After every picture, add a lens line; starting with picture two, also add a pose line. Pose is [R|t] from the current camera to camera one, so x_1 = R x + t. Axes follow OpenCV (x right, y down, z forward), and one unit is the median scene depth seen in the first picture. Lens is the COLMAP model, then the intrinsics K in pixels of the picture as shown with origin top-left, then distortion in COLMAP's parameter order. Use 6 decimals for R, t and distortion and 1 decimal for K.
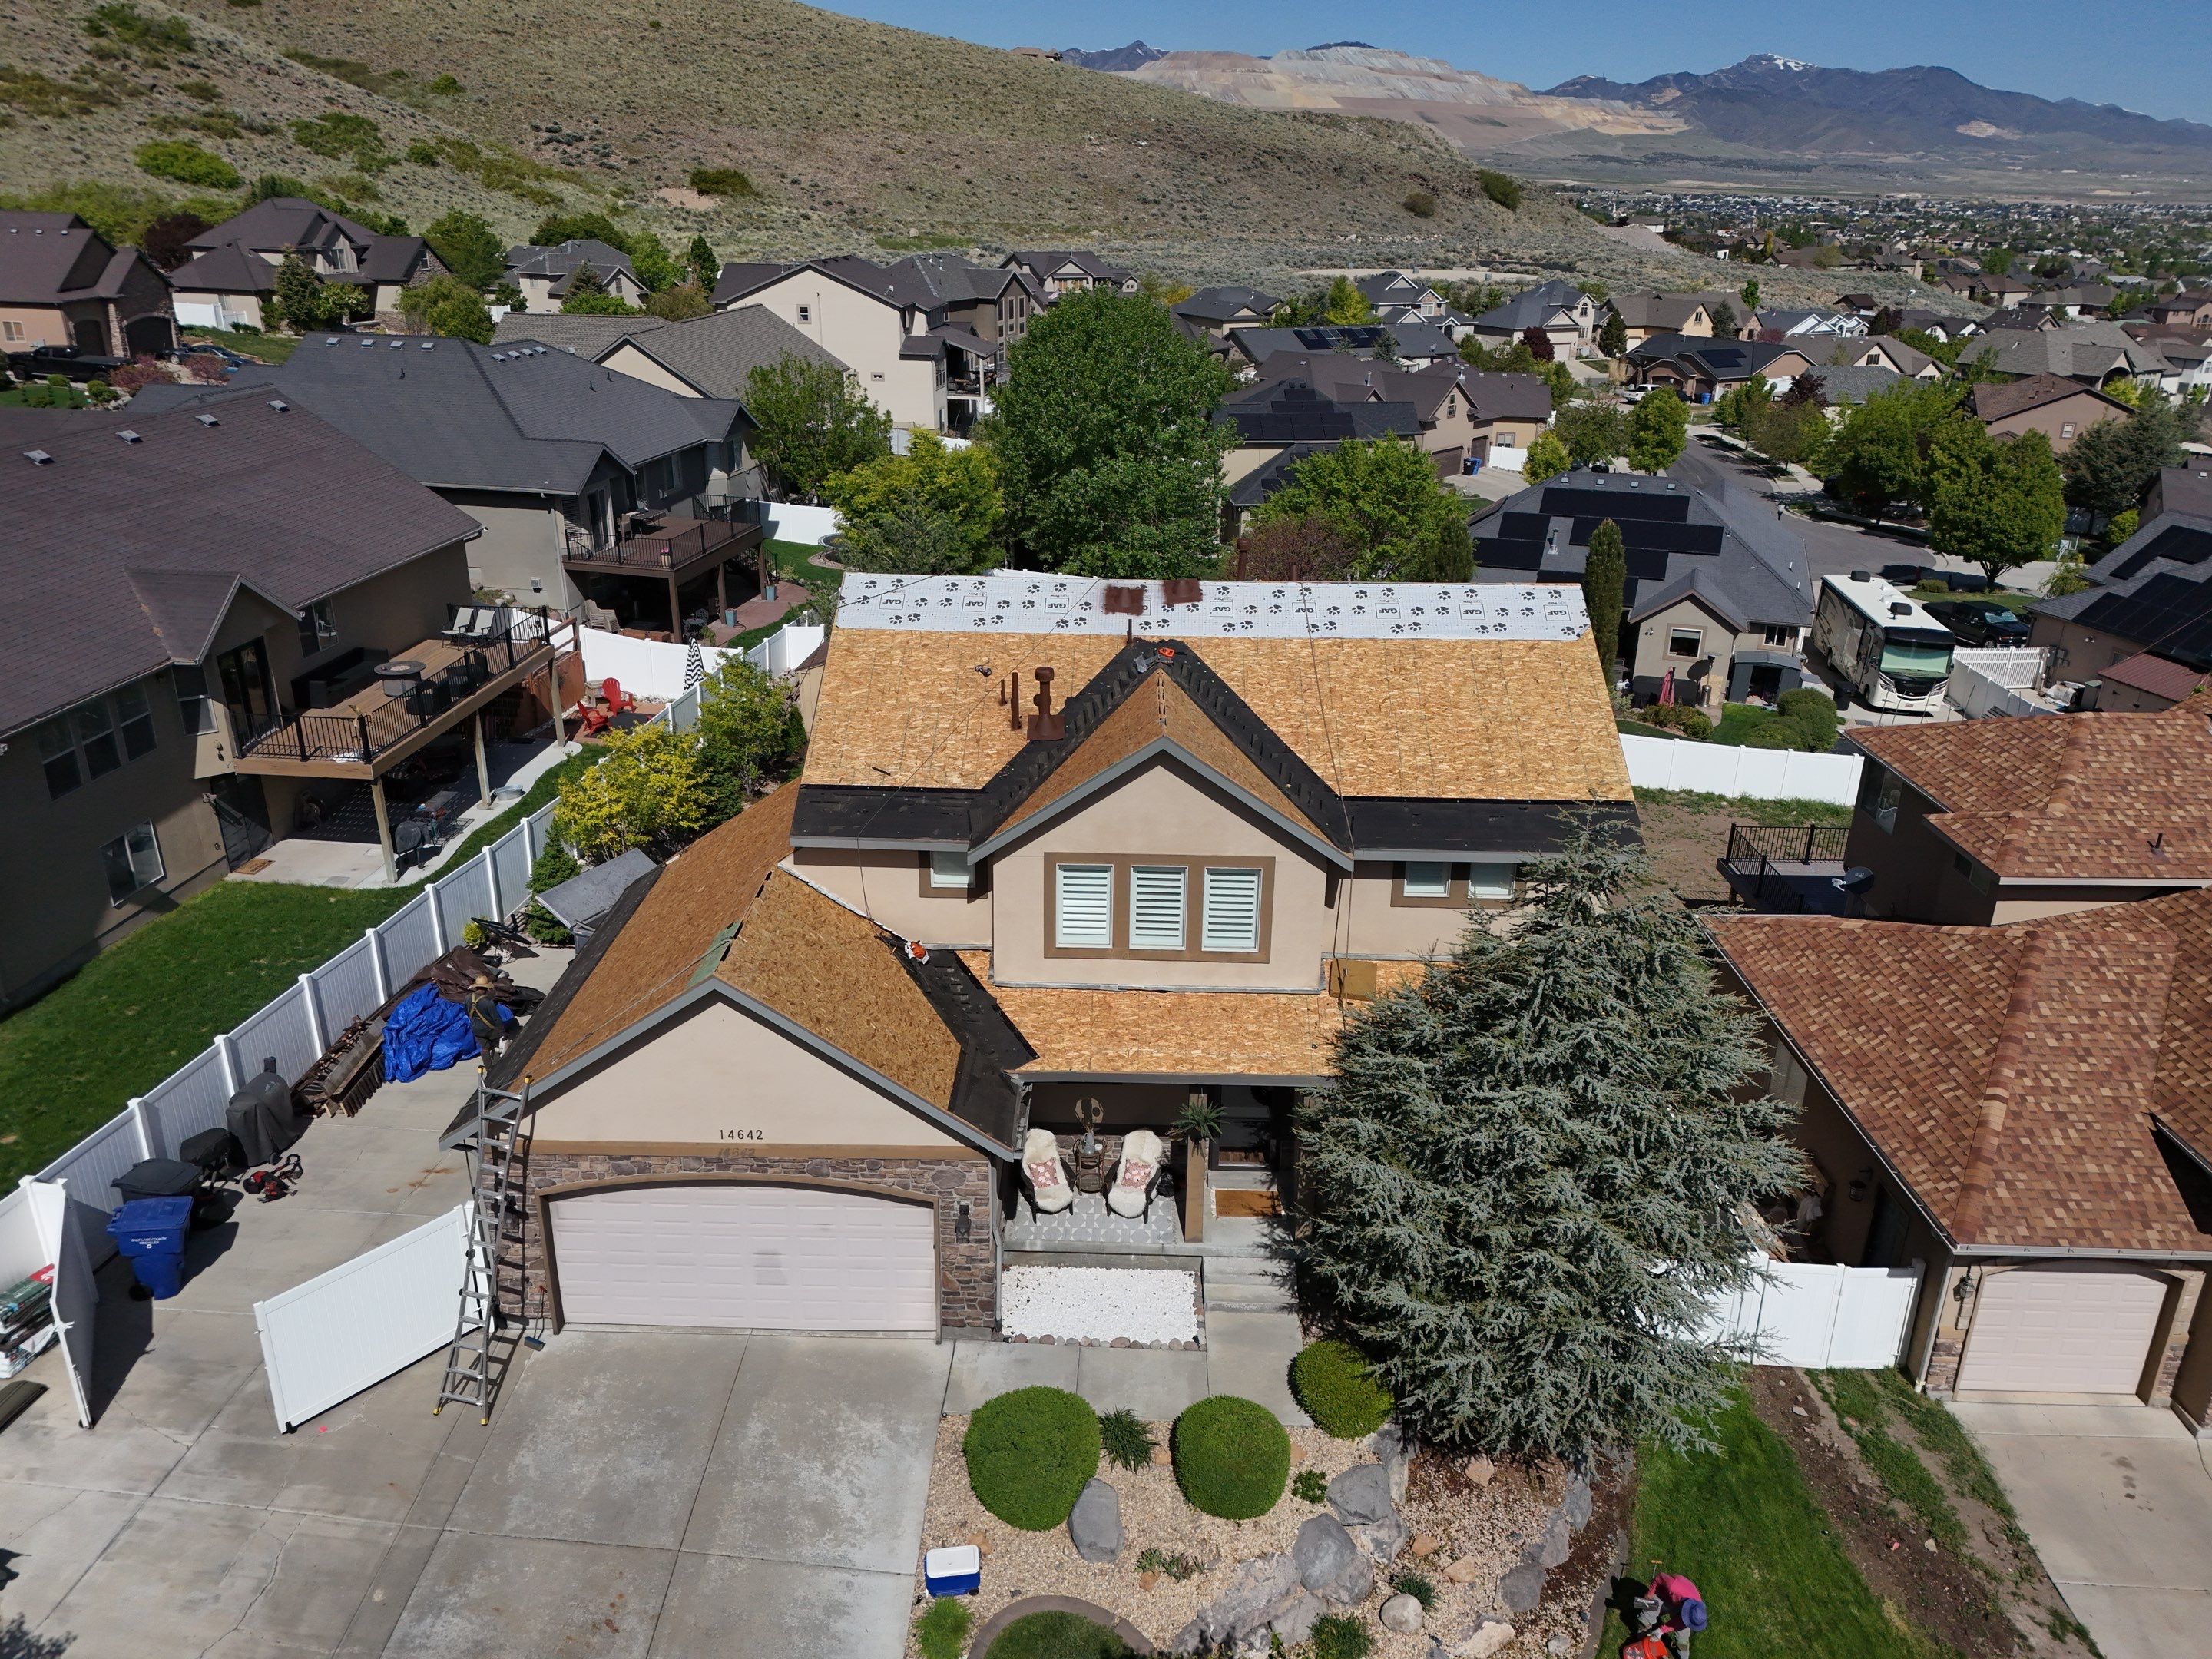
lens RADIAL K [[1624.5, 0, 1109.1], [0, 1624.5, 830.3], [0, 0, 1]] dist [0.070124, -0.060178]
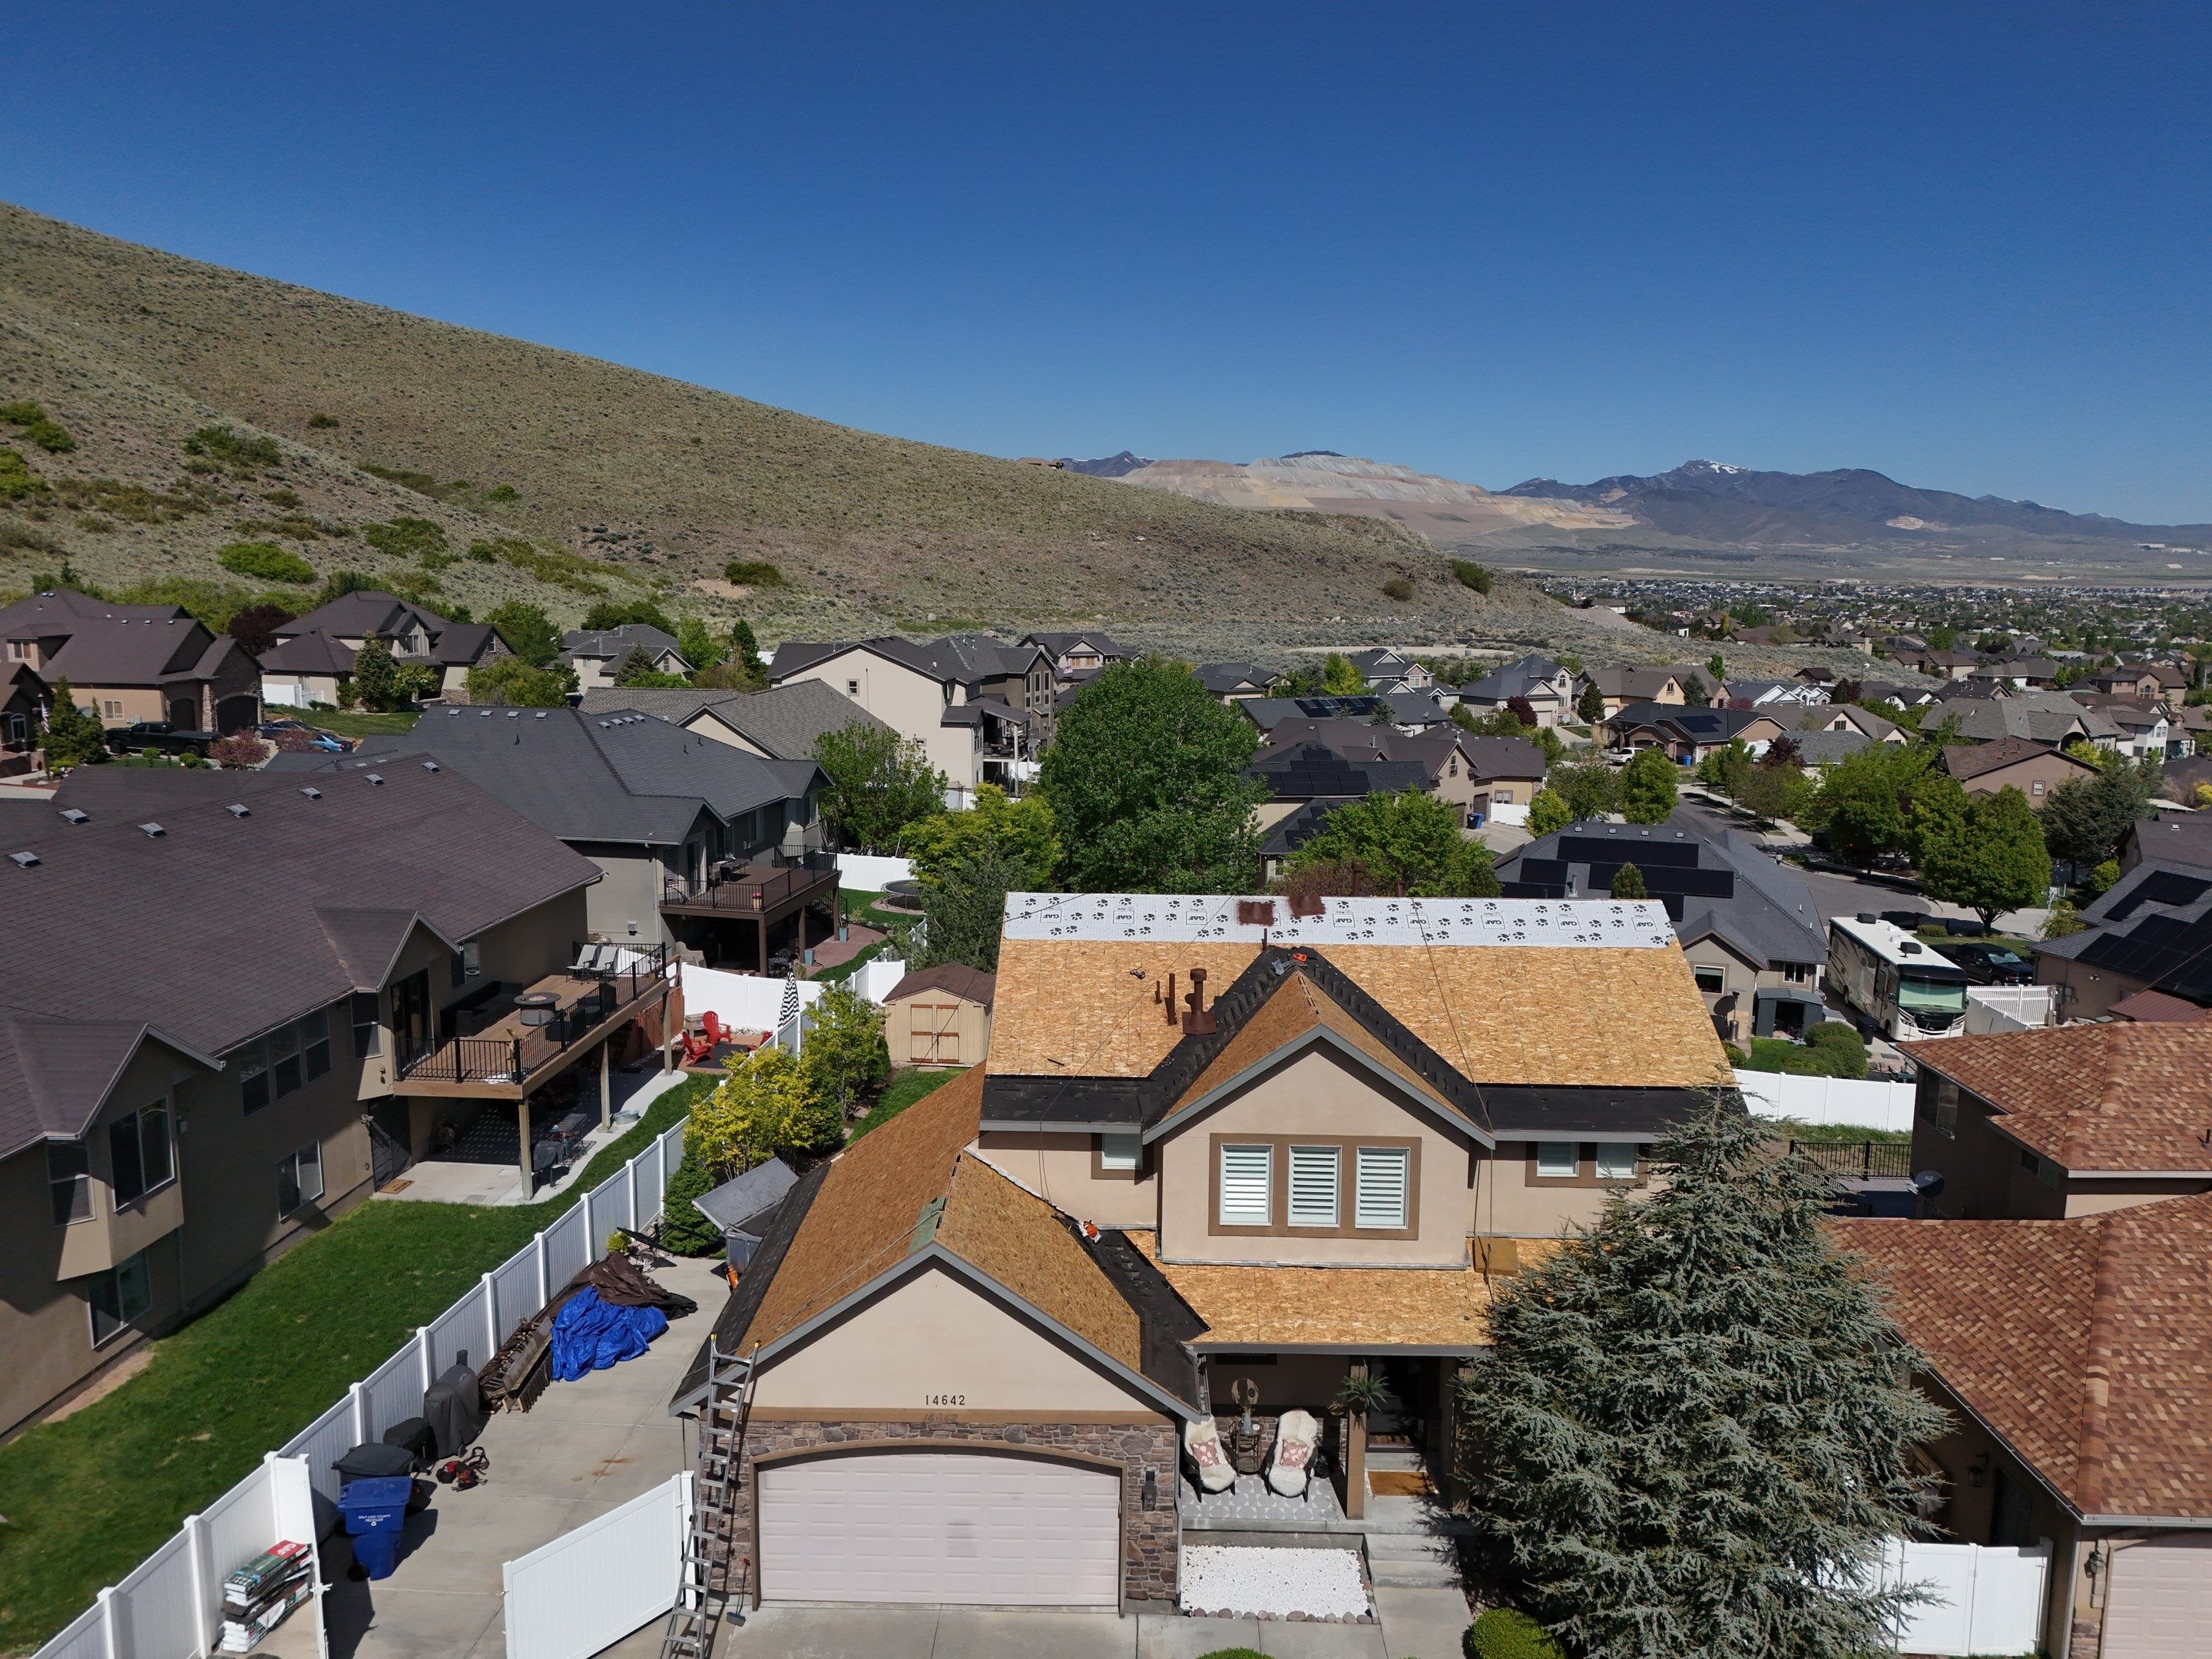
lens RADIAL K [[1624.5, 0, 1109.8], [0, 1624.5, 830.3], [0, 0, 1]] dist [0.070124, -0.060178]
pose [[0.999963, -0.006597, 0.005572, -0.087945], [0.007649, 0.976154, -0.216944, 0.040369], [-0.004008, 0.216978, 0.976168, -0.097067]]
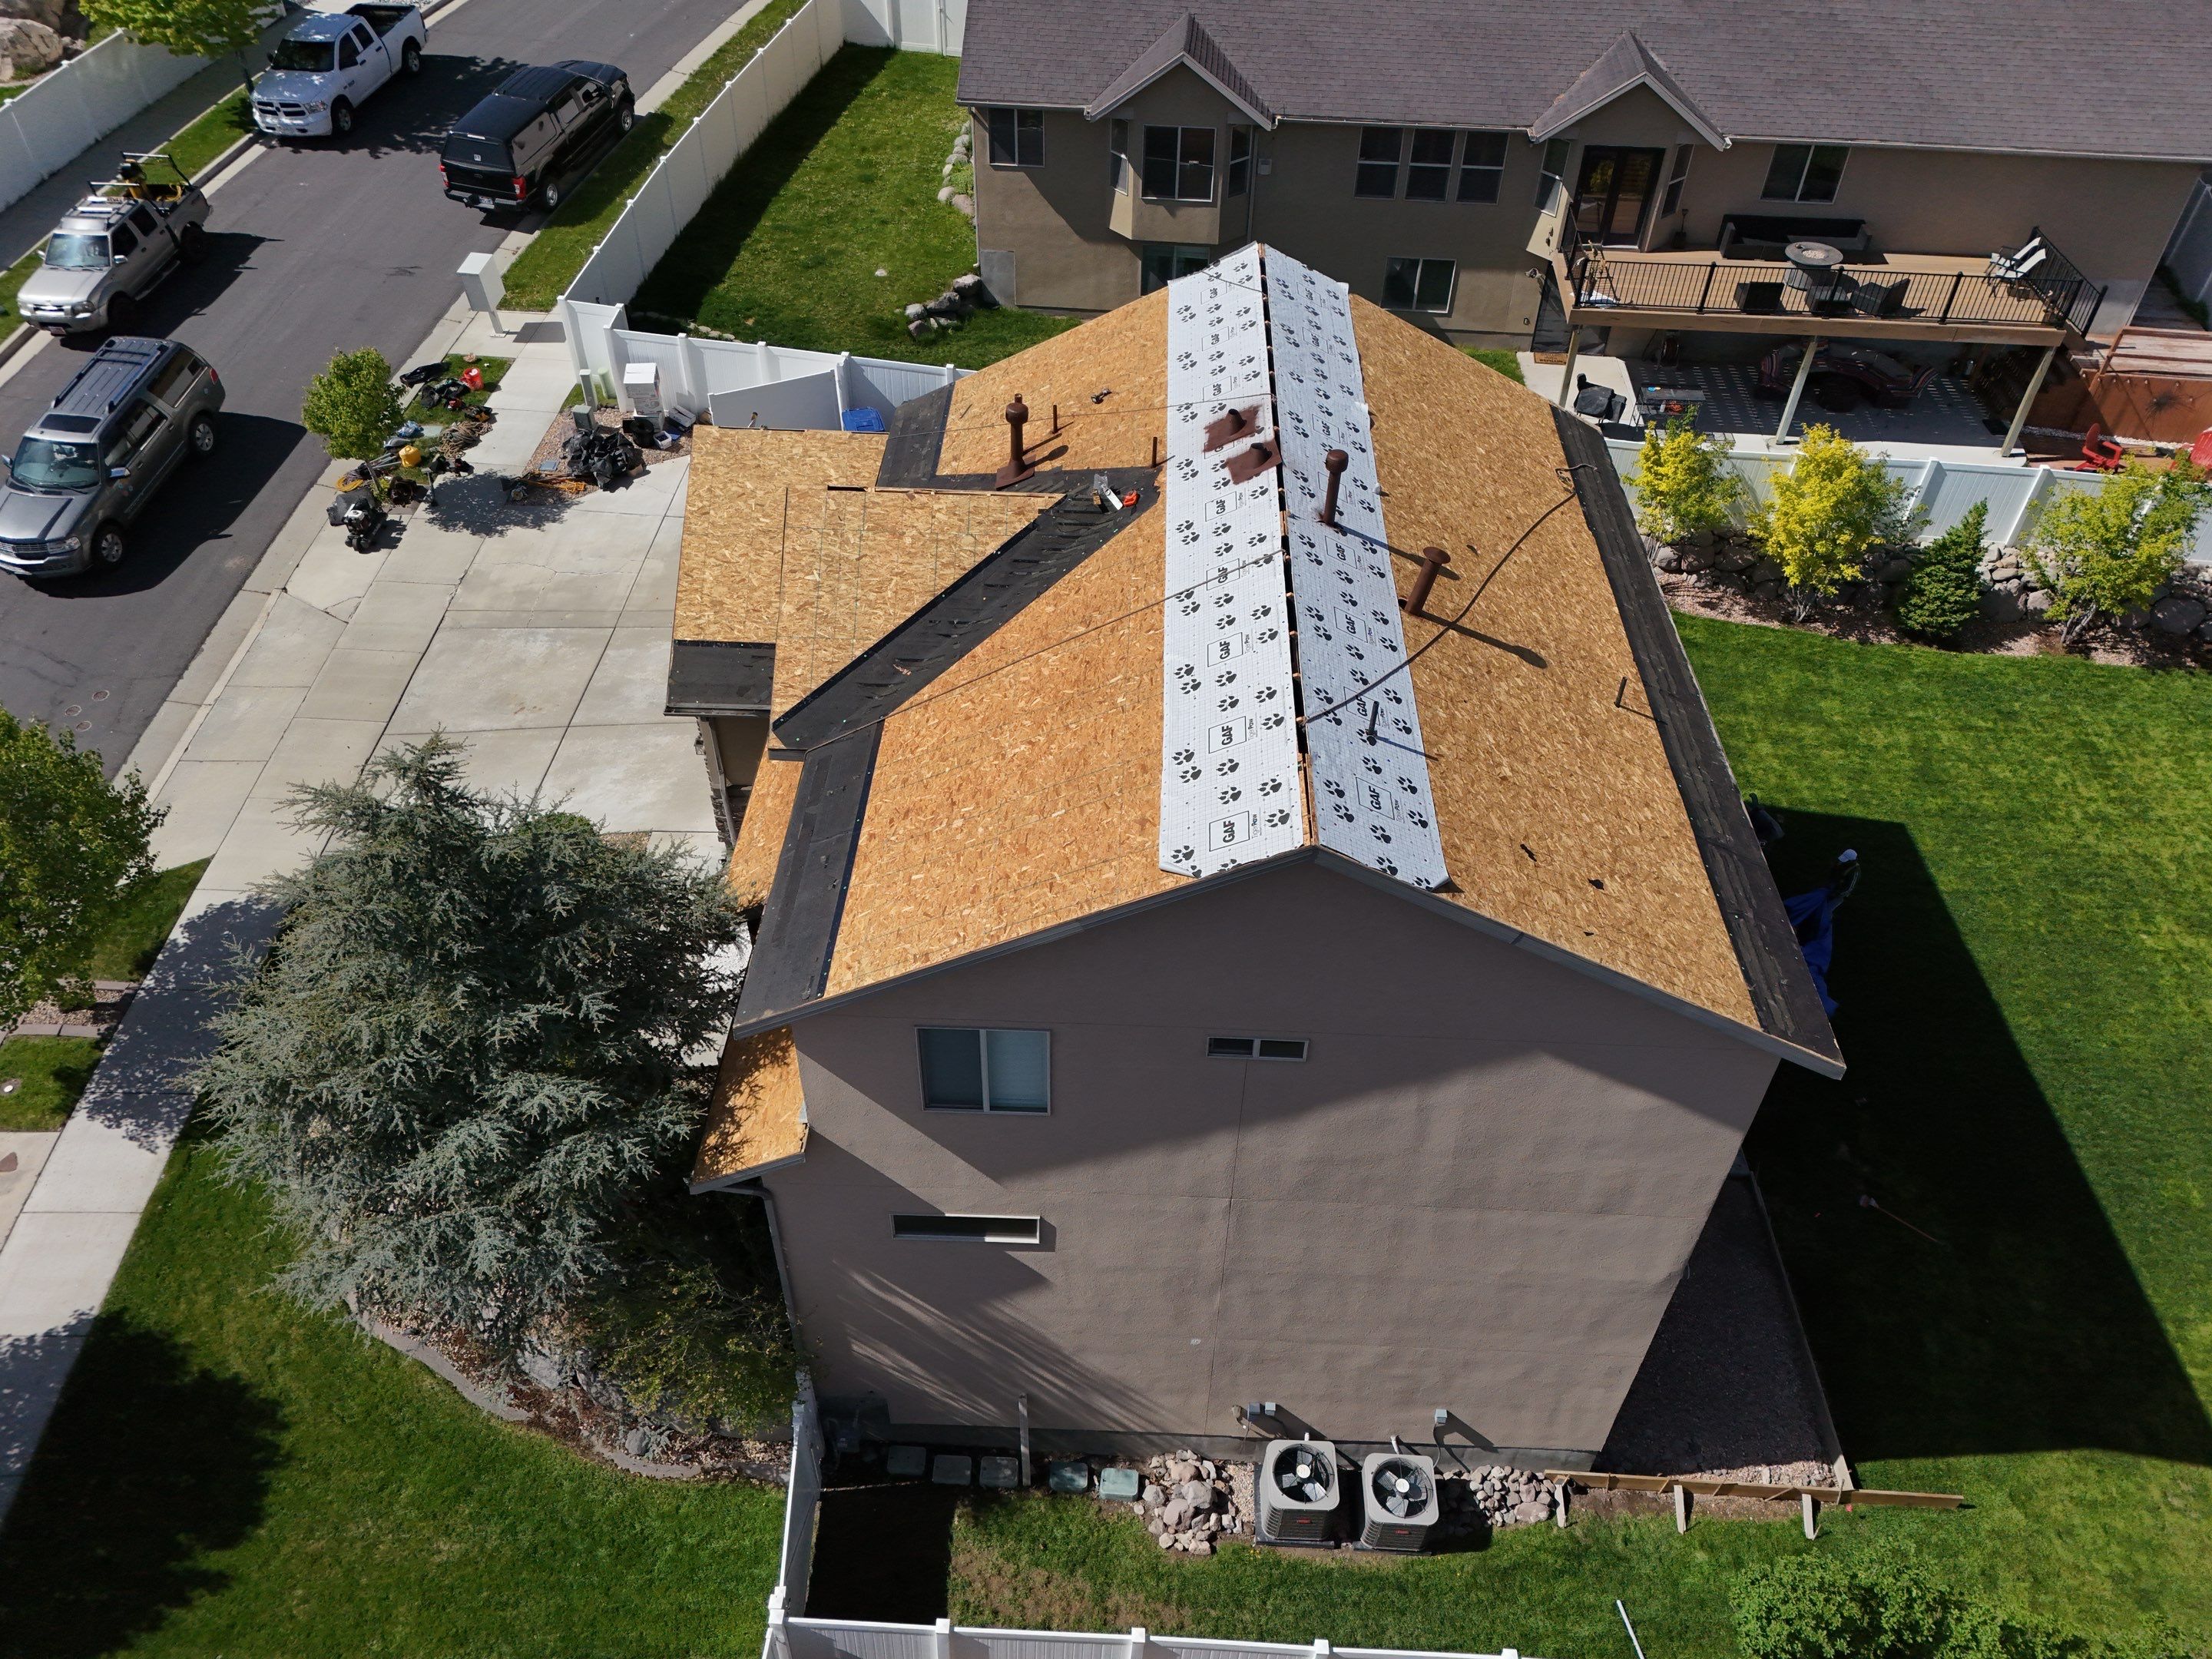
lens RADIAL K [[1624.5, 0, 1104.1], [0, 1624.5, 844.9], [0, 0, 1]] dist [0.070124, -0.060178]
pose [[-0.008382, 0.672450, -0.740095, 0.601996], [-0.386403, 0.680454, 0.622636, -0.399817], [0.922292, 0.291194, 0.254133, 0.735043]]
